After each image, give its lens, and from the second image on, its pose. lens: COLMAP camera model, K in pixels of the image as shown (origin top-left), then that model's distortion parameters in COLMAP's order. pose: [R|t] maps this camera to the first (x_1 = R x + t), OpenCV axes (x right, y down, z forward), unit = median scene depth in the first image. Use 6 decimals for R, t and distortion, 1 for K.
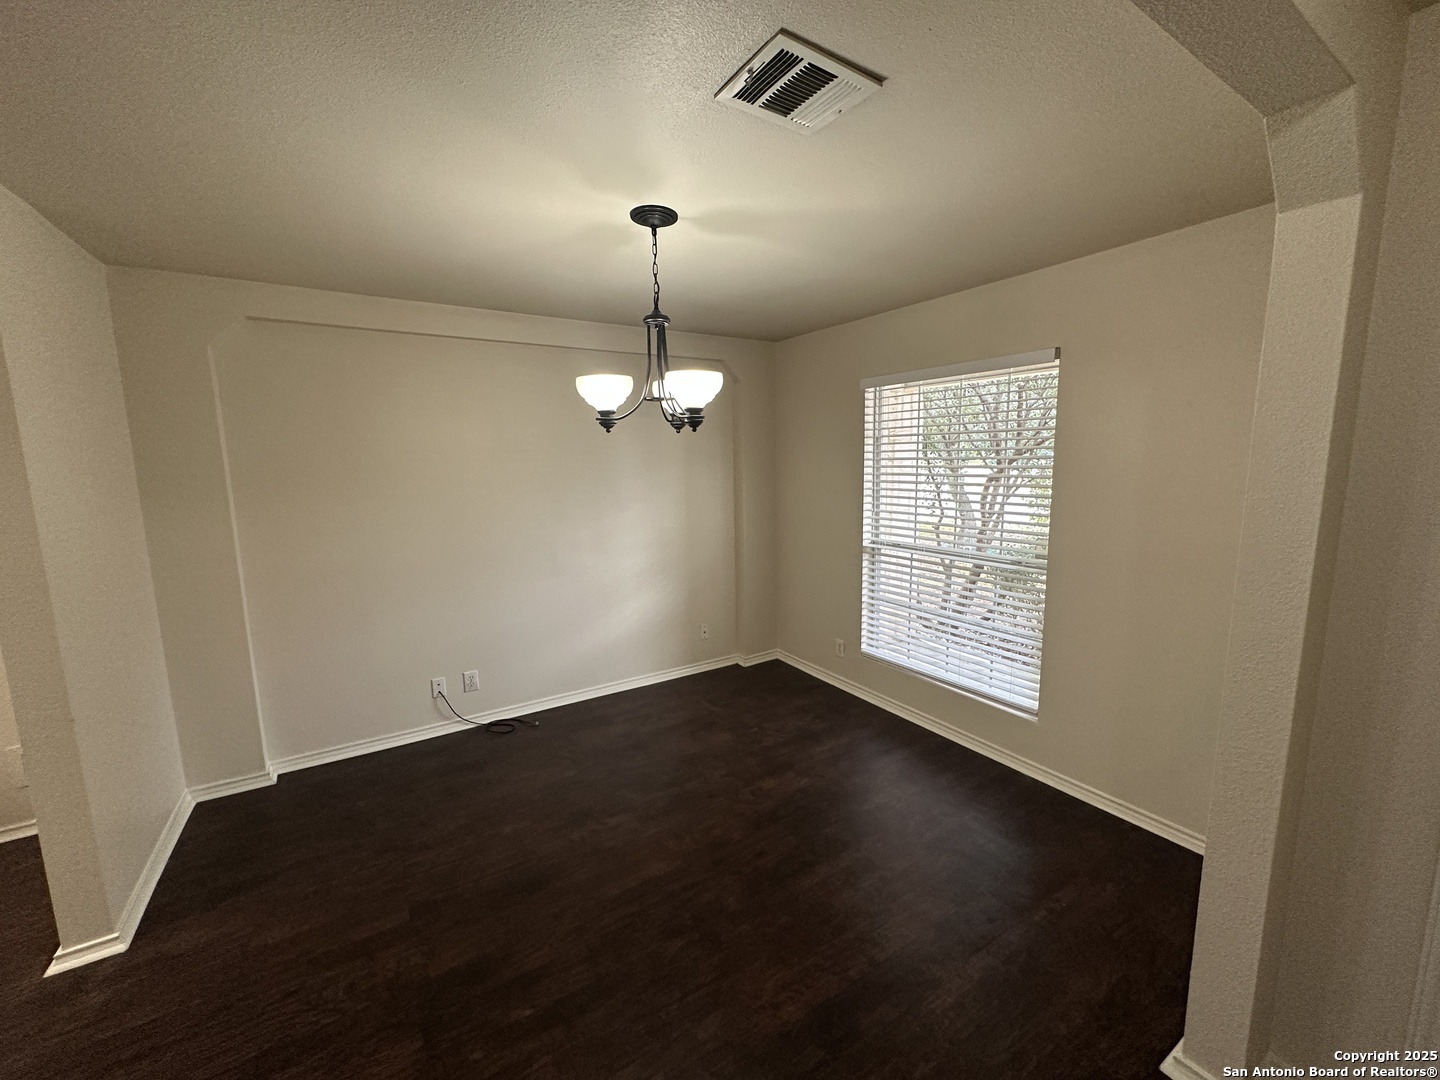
lens RADIAL K [[575.3, 0, 719.2], [0, 575.3, 539.4], [0, 0, 1]] dist [0.001920, 0.000199]
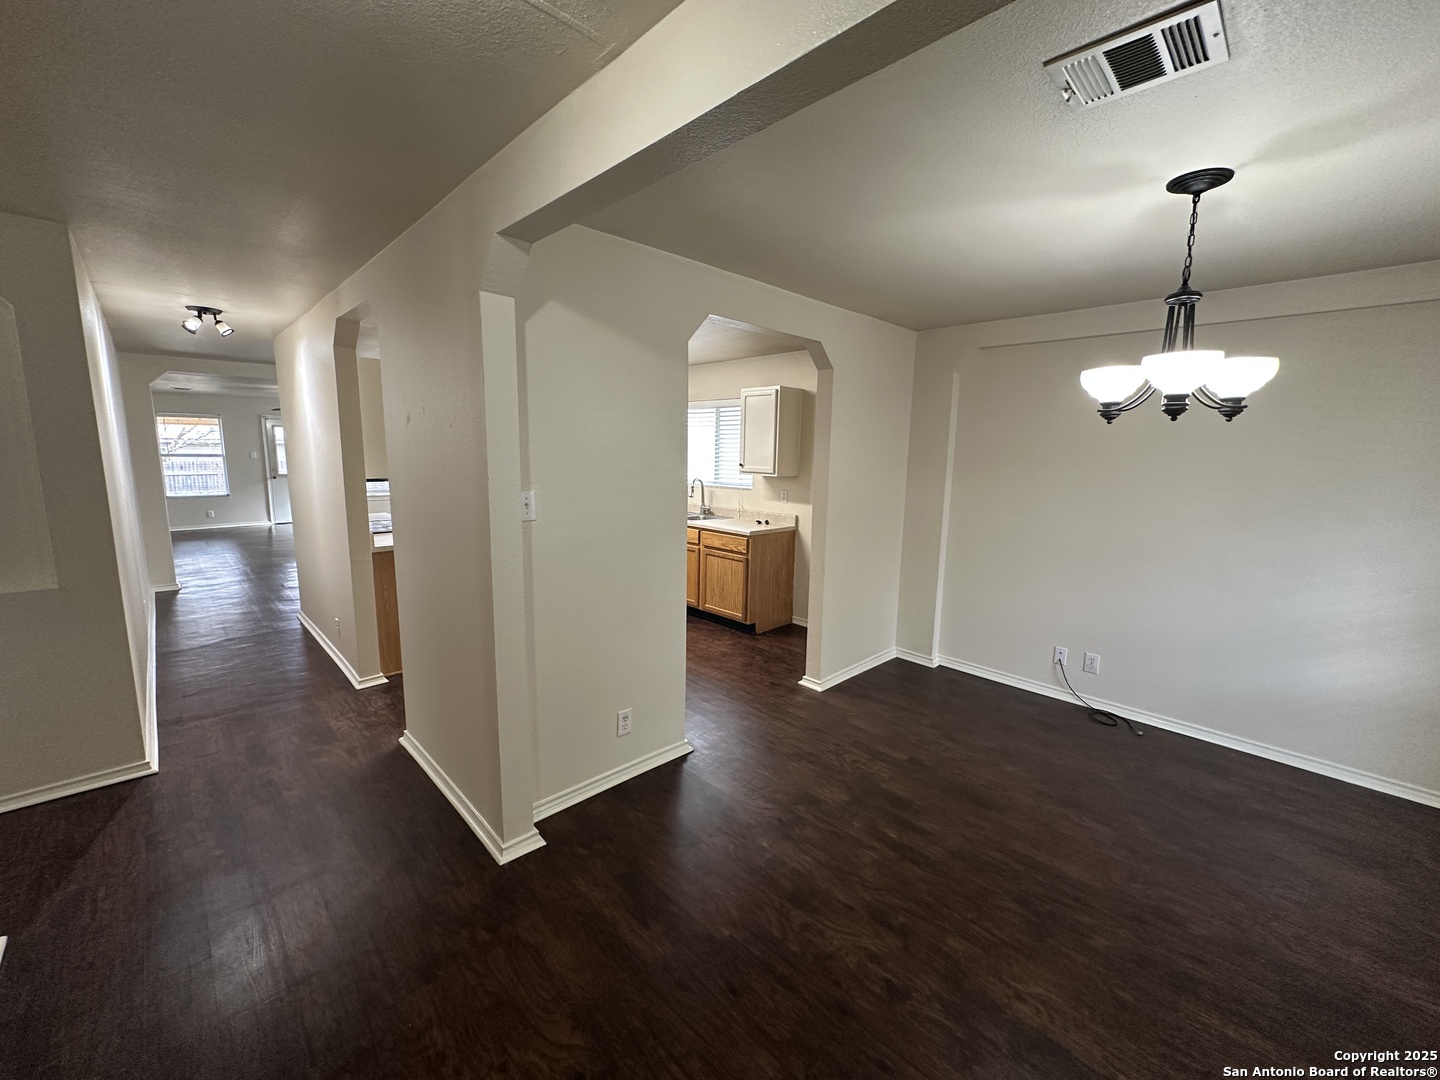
lens RADIAL K [[575.3, 0, 715.8], [0, 575.3, 537.1], [0, 0, 1]] dist [0.001920, 0.000199]
pose [[0.197936, 0.165477, -0.966146, 0.672651], [-0.156200, 0.978377, 0.135571, -0.021114], [0.967690, 0.124077, 0.219503, 0.137283]]
